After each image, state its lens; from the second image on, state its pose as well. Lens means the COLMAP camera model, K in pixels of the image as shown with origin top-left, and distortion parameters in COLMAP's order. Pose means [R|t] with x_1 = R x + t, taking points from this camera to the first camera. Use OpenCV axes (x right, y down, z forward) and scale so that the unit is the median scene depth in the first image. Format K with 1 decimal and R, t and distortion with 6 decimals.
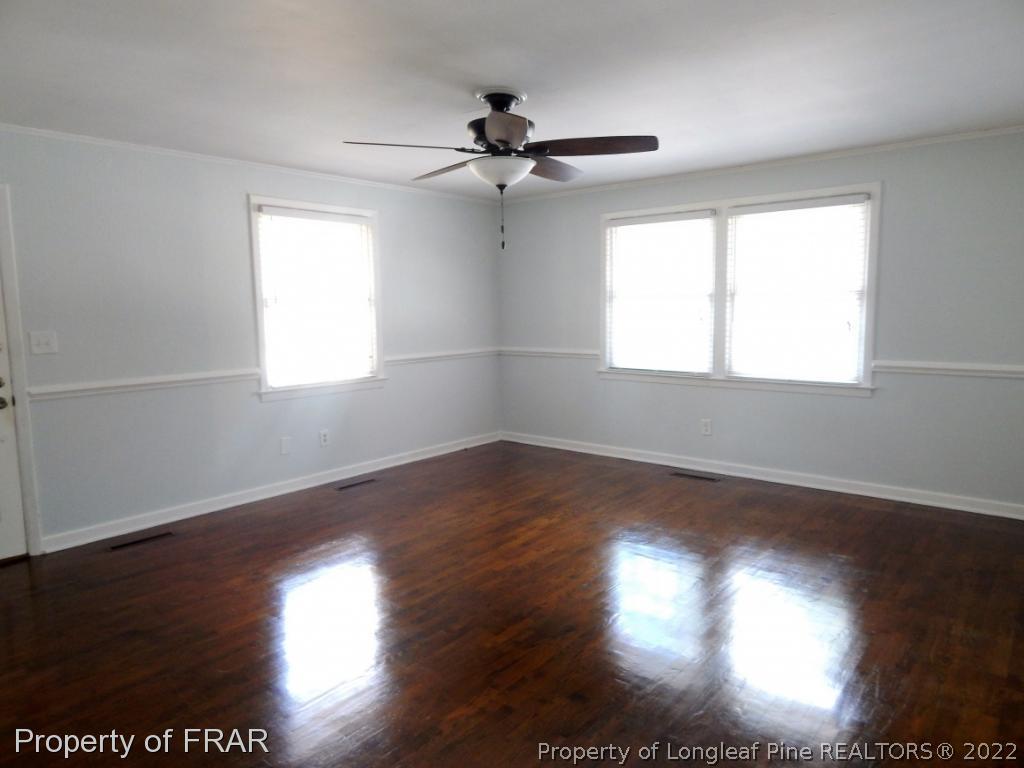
lens RADIAL K [[668.9, 0, 509.9], [0, 668.9, 378.9], [0, 0, 1]] dist [-0.004992, -0.003424]
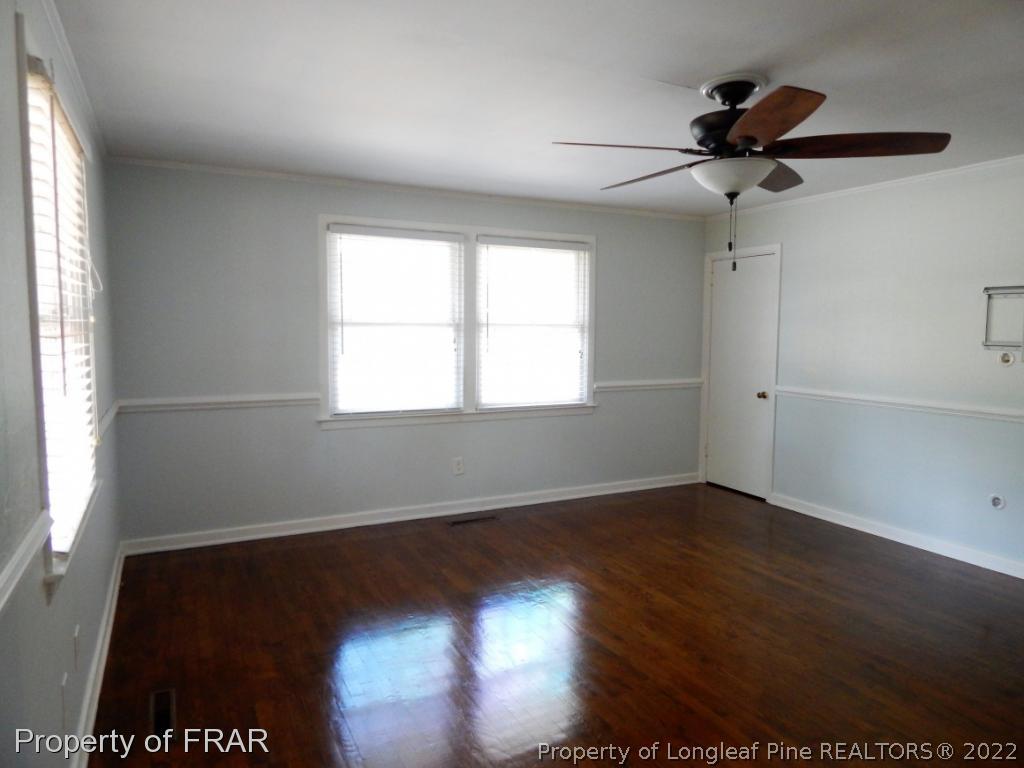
lens RADIAL K [[668.9, 0, 509.9], [0, 668.9, 378.9], [0, 0, 1]] dist [-0.004992, -0.003424]
pose [[0.395350, -0.053031, 0.916998, -0.548047], [0.087396, 0.995974, 0.019918, -0.063319], [-0.914363, 0.072268, 0.398393, 0.579668]]
